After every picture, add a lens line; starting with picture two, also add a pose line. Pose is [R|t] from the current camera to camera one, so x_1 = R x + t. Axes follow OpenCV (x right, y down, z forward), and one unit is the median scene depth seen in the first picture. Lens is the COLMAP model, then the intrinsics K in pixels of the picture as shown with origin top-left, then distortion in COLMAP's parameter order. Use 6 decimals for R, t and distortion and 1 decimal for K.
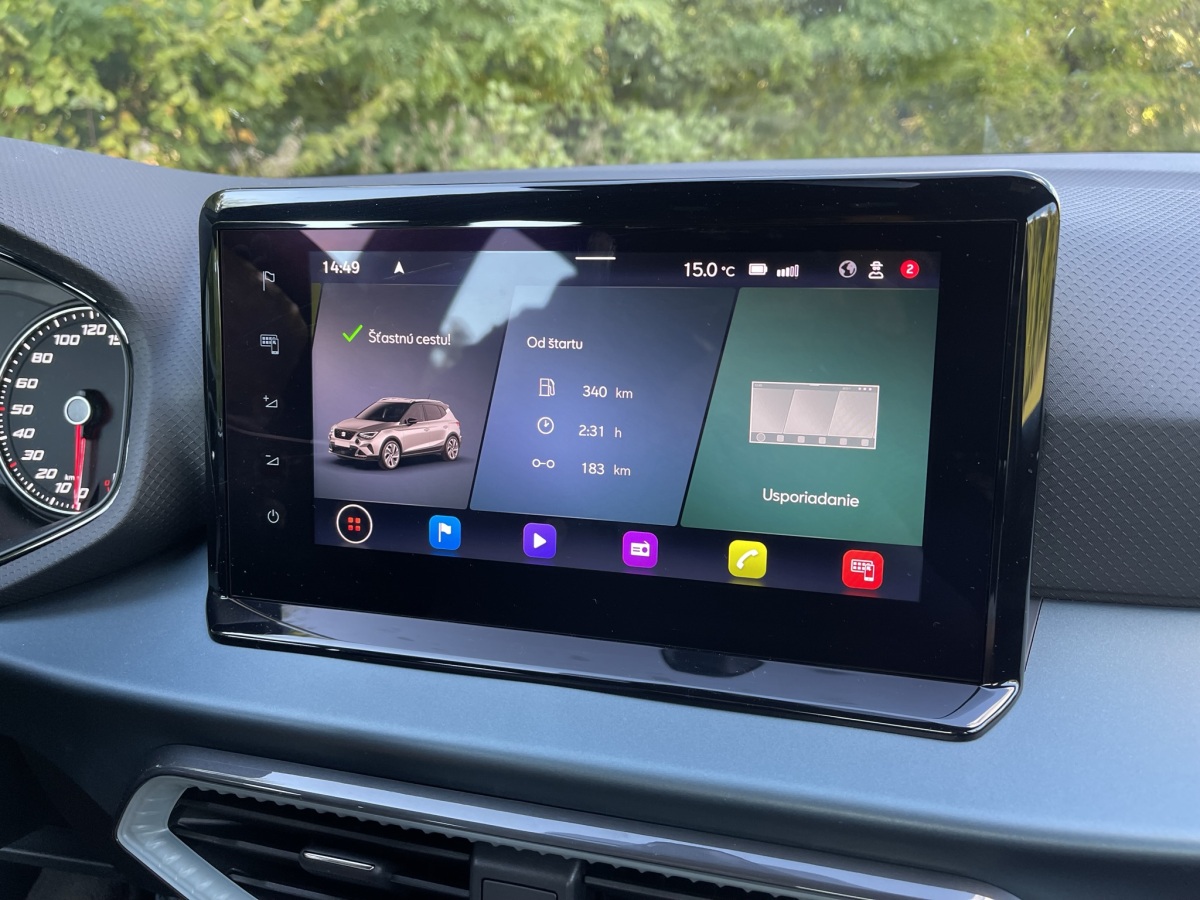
lens RADIAL K [[932.6, 0, 594.8], [0, 932.6, 449.9], [0, 0, 1]] dist [0.036104, -0.002751]
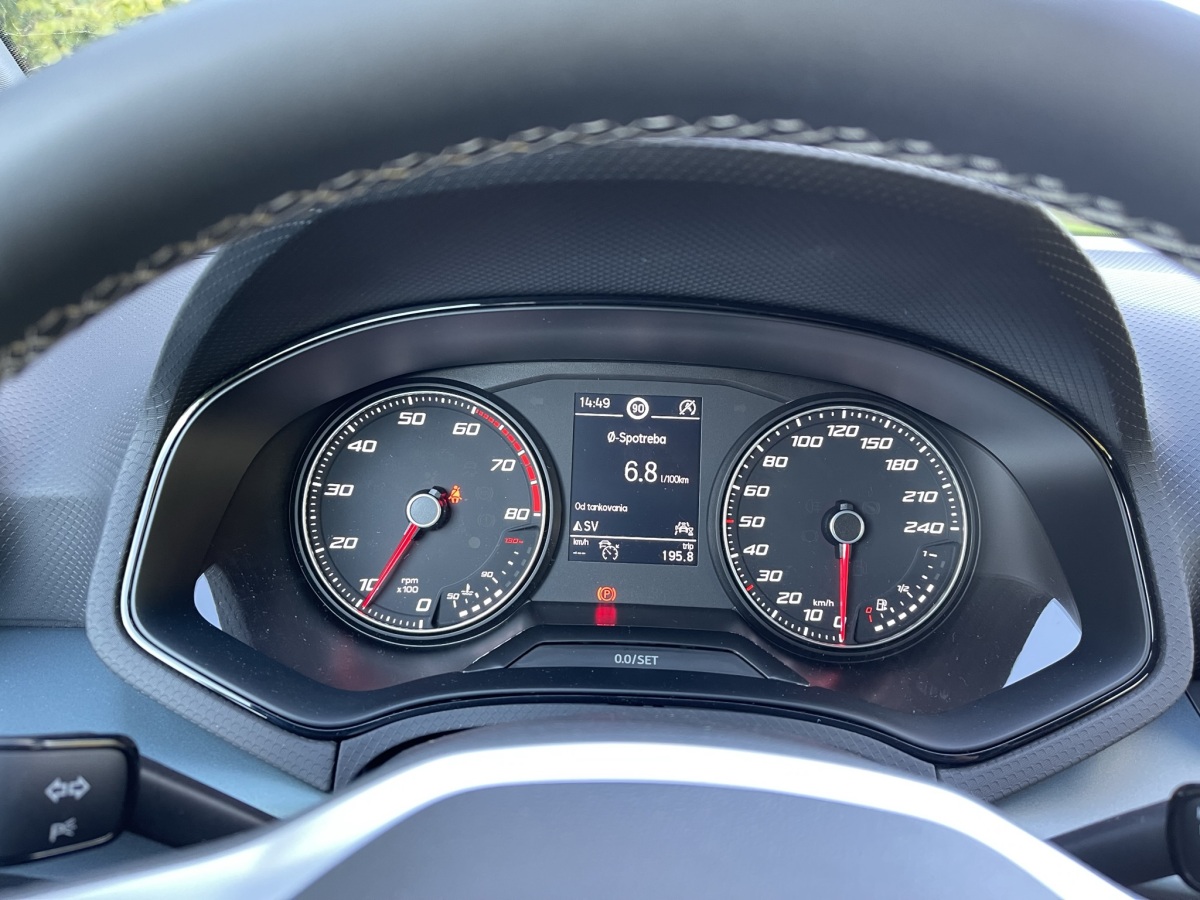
lens RADIAL K [[932.6, 0, 594.8], [0, 932.6, 449.9], [0, 0, 1]] dist [0.036104, -0.002751]
pose [[0.979724, 0.012327, 0.199974, -0.926424], [-0.011613, 0.999921, -0.004743, -0.103398], [-0.200017, 0.002324, 0.979790, 0.203027]]
